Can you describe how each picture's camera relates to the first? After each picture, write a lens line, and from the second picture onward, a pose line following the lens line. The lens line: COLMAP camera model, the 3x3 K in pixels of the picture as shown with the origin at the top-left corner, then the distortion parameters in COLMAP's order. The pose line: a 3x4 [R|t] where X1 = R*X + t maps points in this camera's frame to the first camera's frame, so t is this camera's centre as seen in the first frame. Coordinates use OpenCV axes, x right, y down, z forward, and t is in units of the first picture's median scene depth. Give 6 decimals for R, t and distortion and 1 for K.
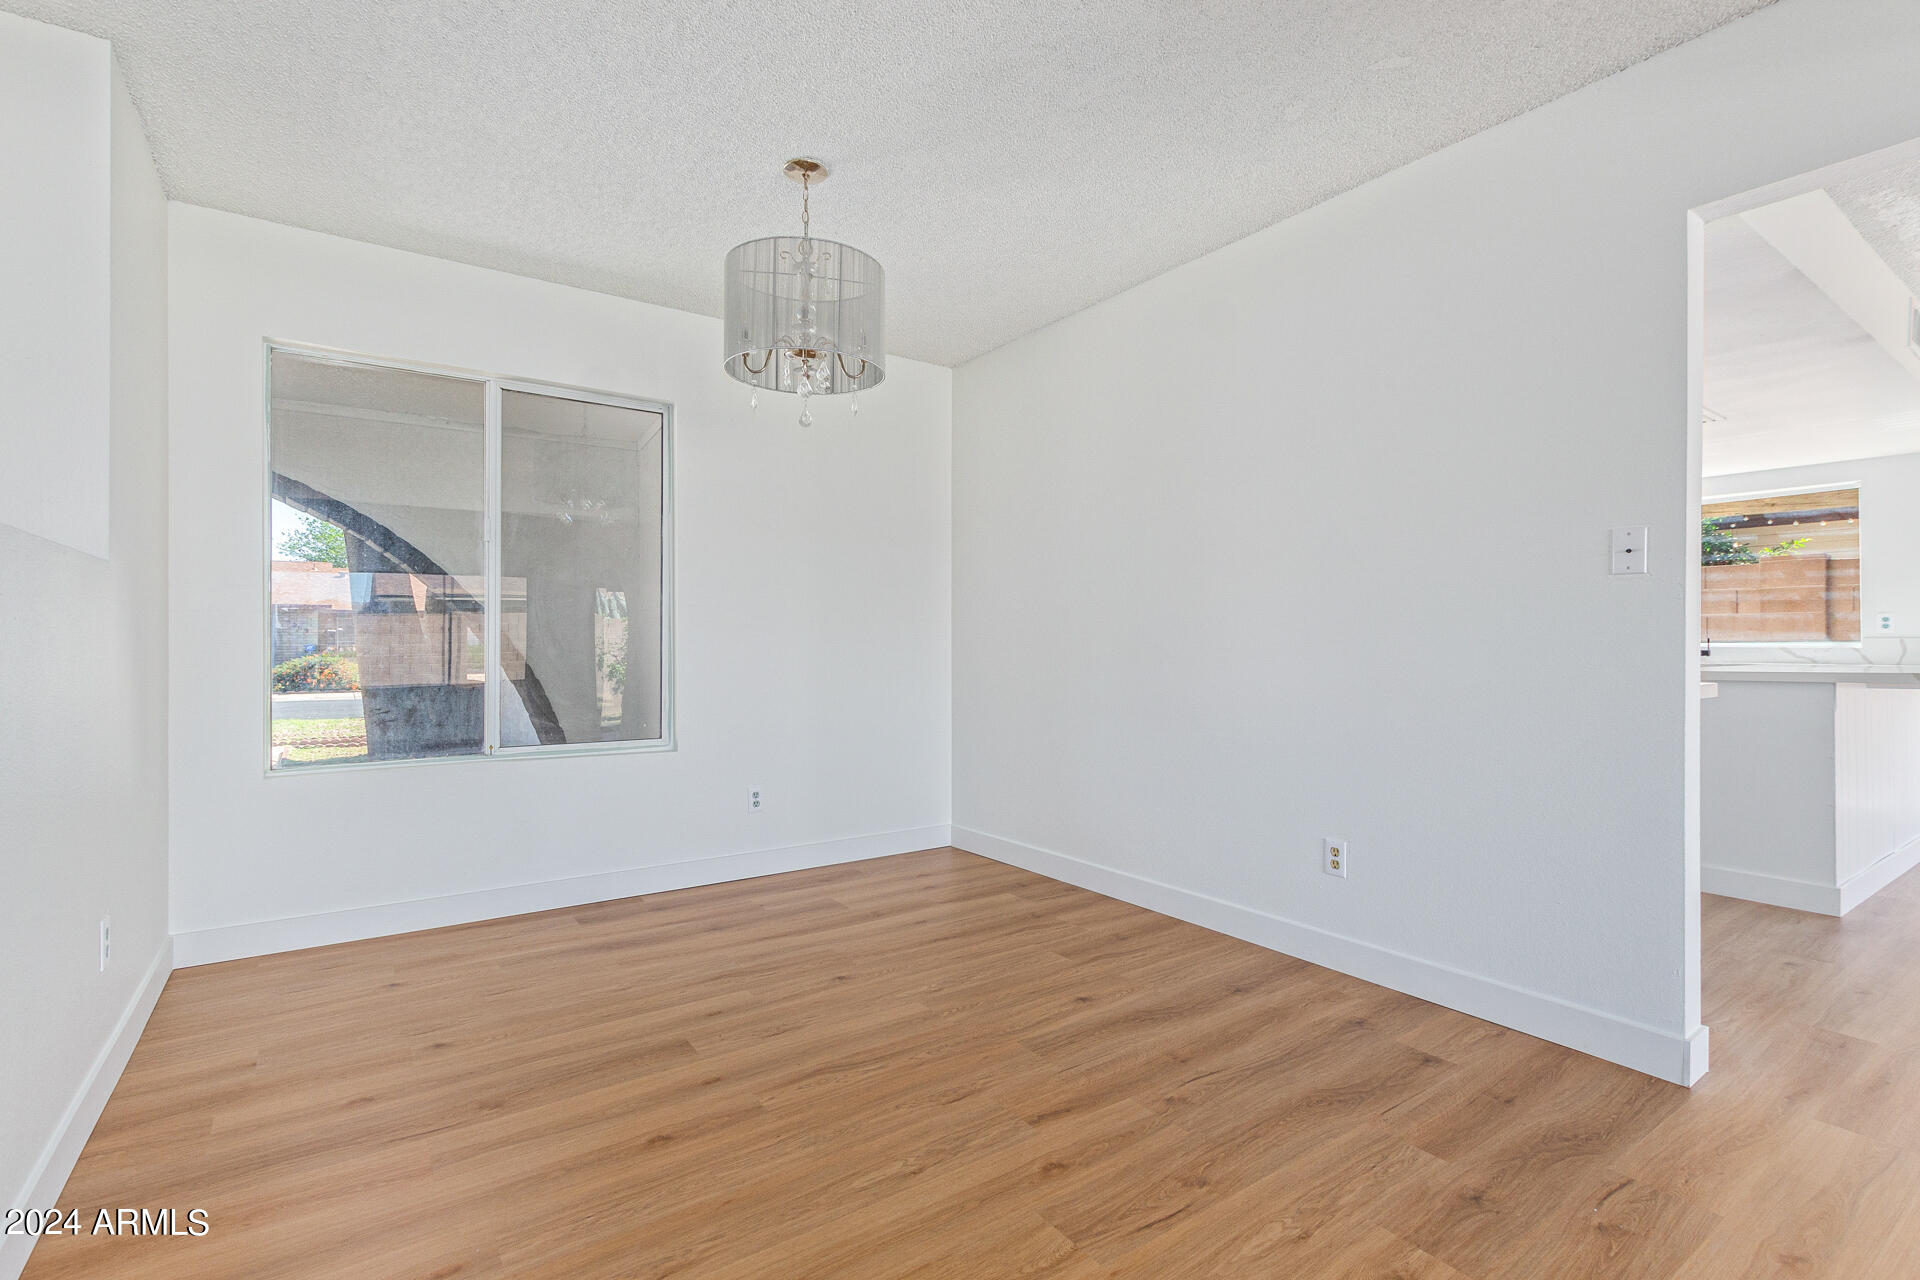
lens RADIAL K [[888.4, 0, 944.4], [0, 888.4, 637.4], [0, 0, 1]] dist [0.004014, -0.001579]
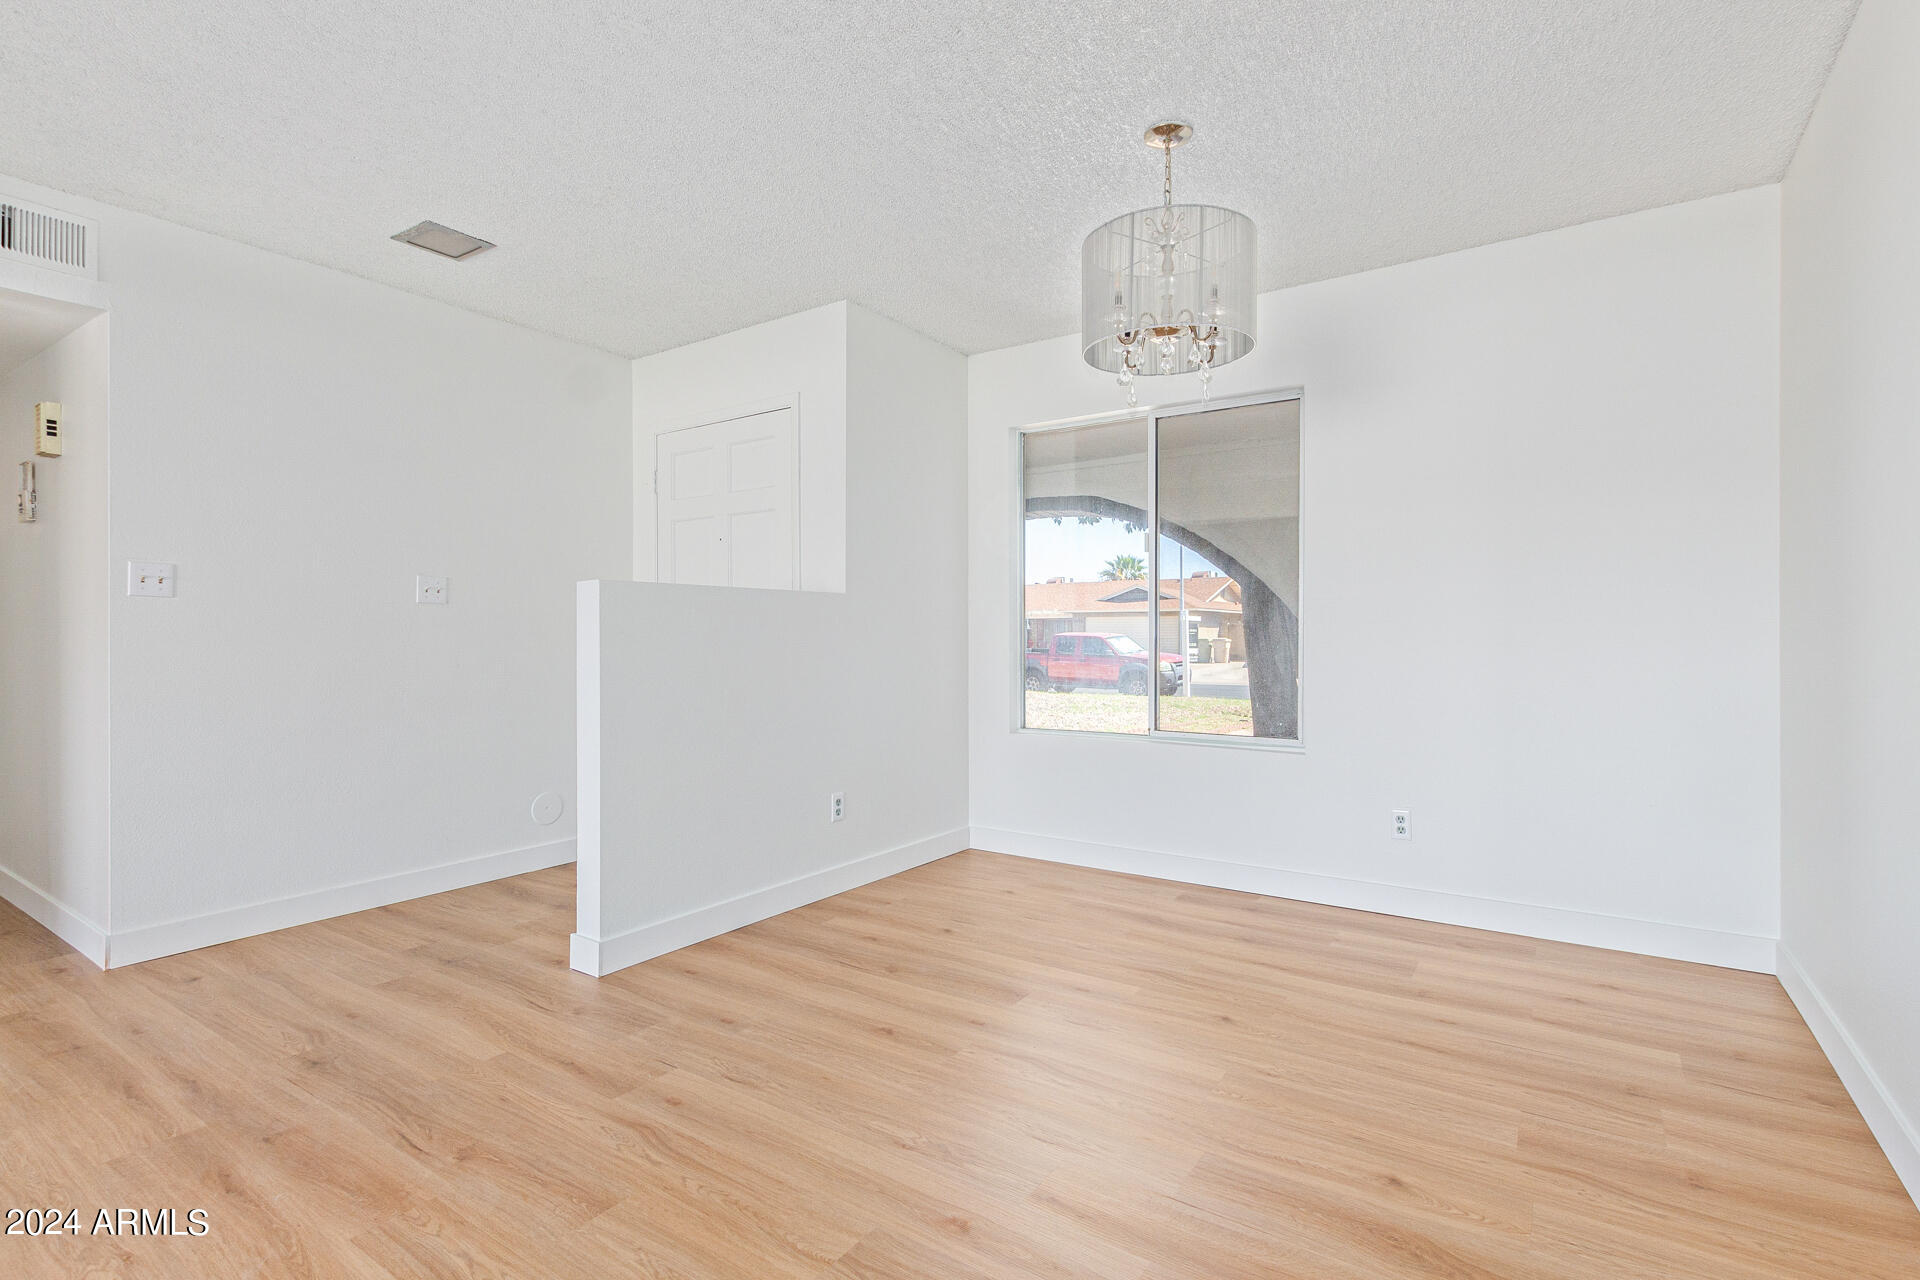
lens RADIAL K [[888.4, 0, 947.9], [0, 888.4, 638.8], [0, 0, 1]] dist [0.004014, -0.001579]
pose [[0.362498, 0.000582, -0.931984, 0.518147], [0.005413, 0.999982, 0.002730, 0.001247], [0.931969, -0.006035, 0.362488, 0.362996]]
